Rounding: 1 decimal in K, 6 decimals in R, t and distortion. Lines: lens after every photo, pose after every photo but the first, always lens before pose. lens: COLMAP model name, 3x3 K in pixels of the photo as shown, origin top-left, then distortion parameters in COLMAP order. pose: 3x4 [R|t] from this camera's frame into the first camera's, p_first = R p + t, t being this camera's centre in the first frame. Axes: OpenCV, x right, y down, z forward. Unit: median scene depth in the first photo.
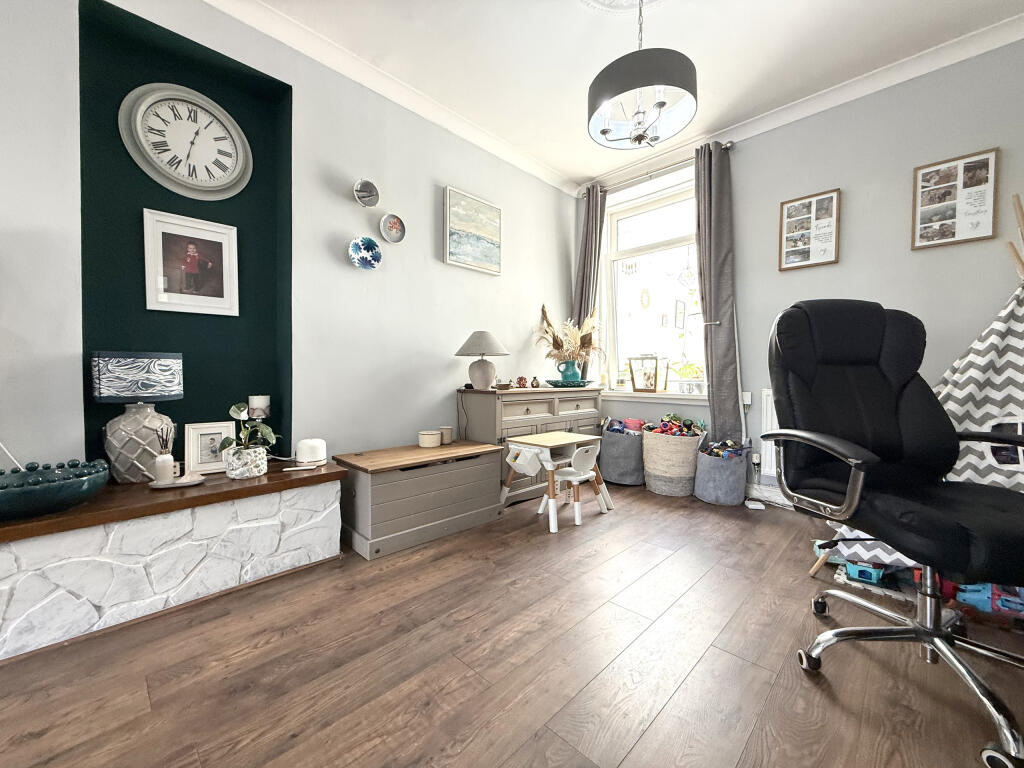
lens RADIAL K [[409.1, 0, 509.9], [0, 409.1, 383.3], [0, 0, 1]] dist [-0.000305, 0.000045]
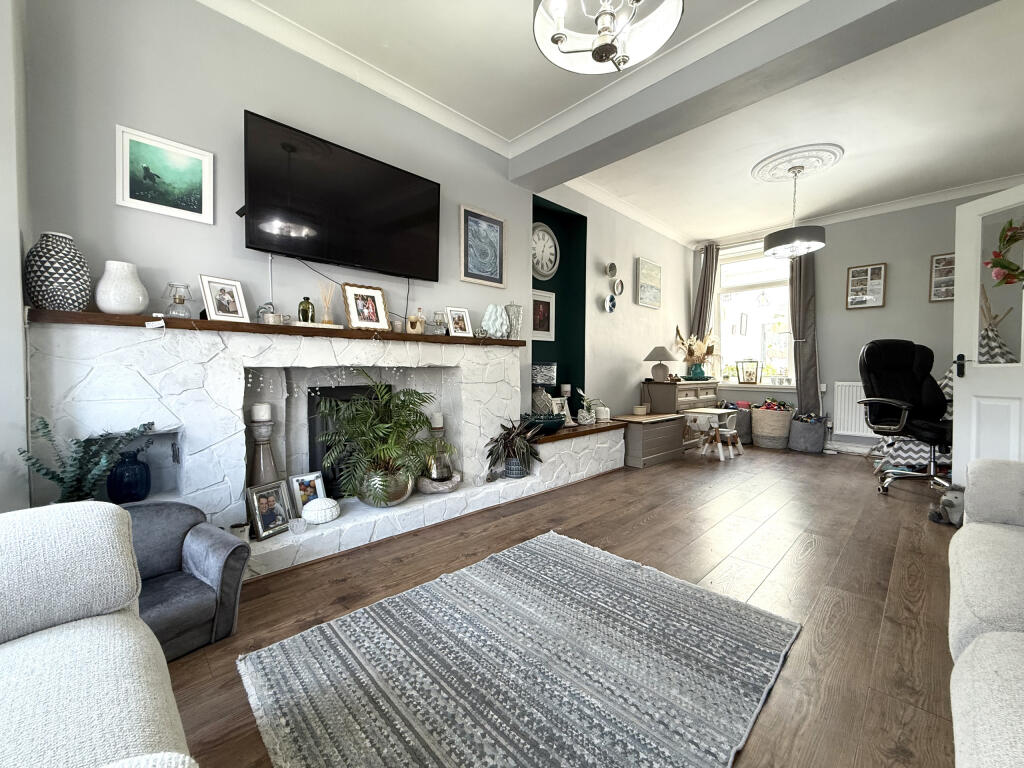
lens RADIAL K [[402.4, 0, 509.6], [0, 402.4, 387.0], [0, 0, 1]] dist [0.000192, -0.004167]
pose [[0.999605, 0.003019, -0.027935, -0.905459], [-0.002404, 0.999755, 0.022016, 0.002074], [0.027995, -0.021940, 0.999367, -0.915258]]
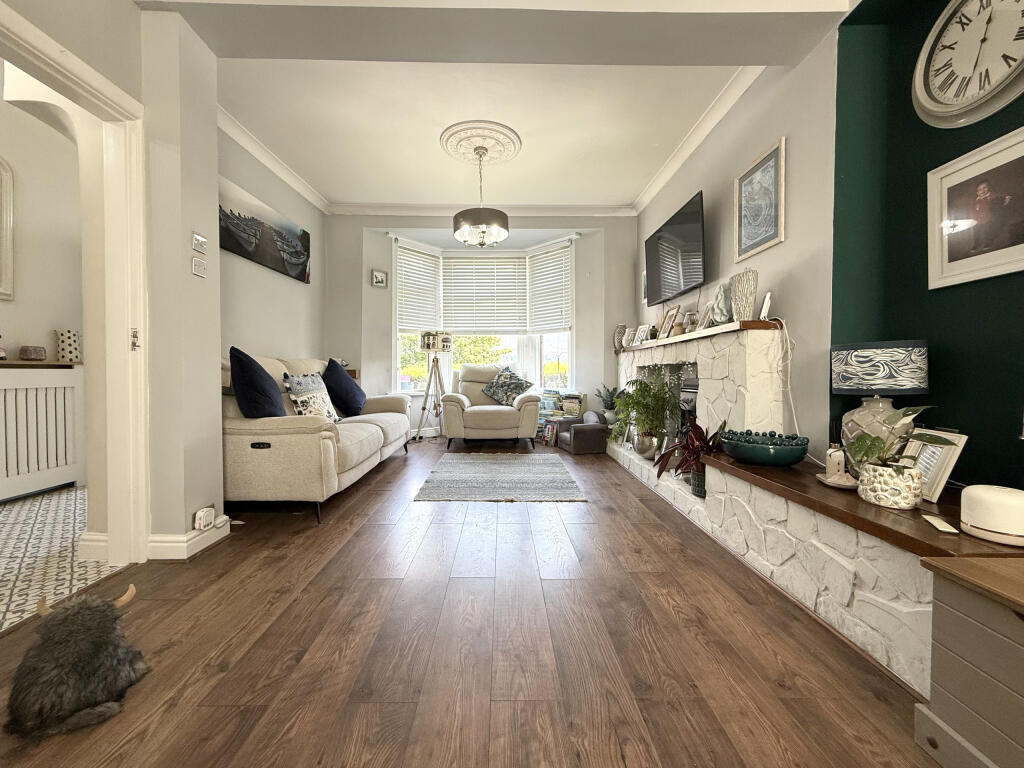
lens RADIAL K [[418.0, 0, 512.0], [0, 418.0, 384.0], [0, 0, 1]] dist [0.002525, 0.000196]
pose [[-0.698009, 0.019712, -0.715818, 0.341725], [-0.012111, 0.999153, 0.039324, -0.008705], [0.715986, 0.036118, -0.697179, 0.972411]]
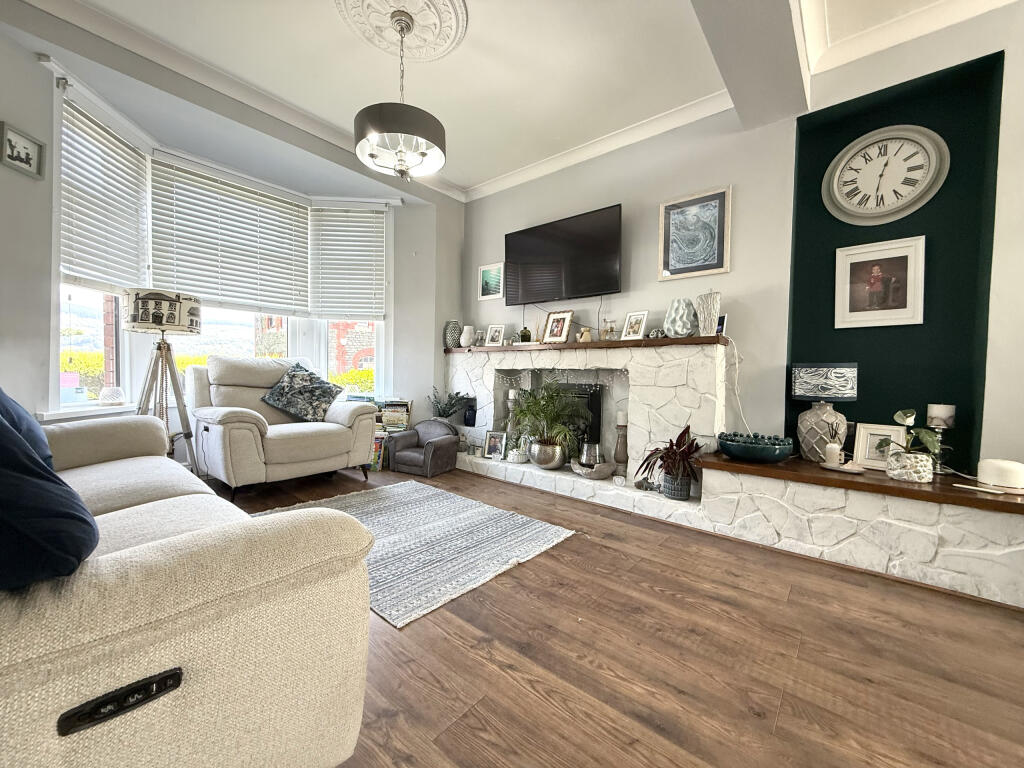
lens RADIAL K [[409.1, 0, 509.9], [0, 409.1, 383.3], [0, 0, 1]] dist [-0.000305, 0.000045]
pose [[0.086795, 0.025342, -0.995904, 0.278870], [-0.038779, 0.999005, 0.022041, -0.001165], [0.995471, 0.036707, 0.087692, -0.098701]]
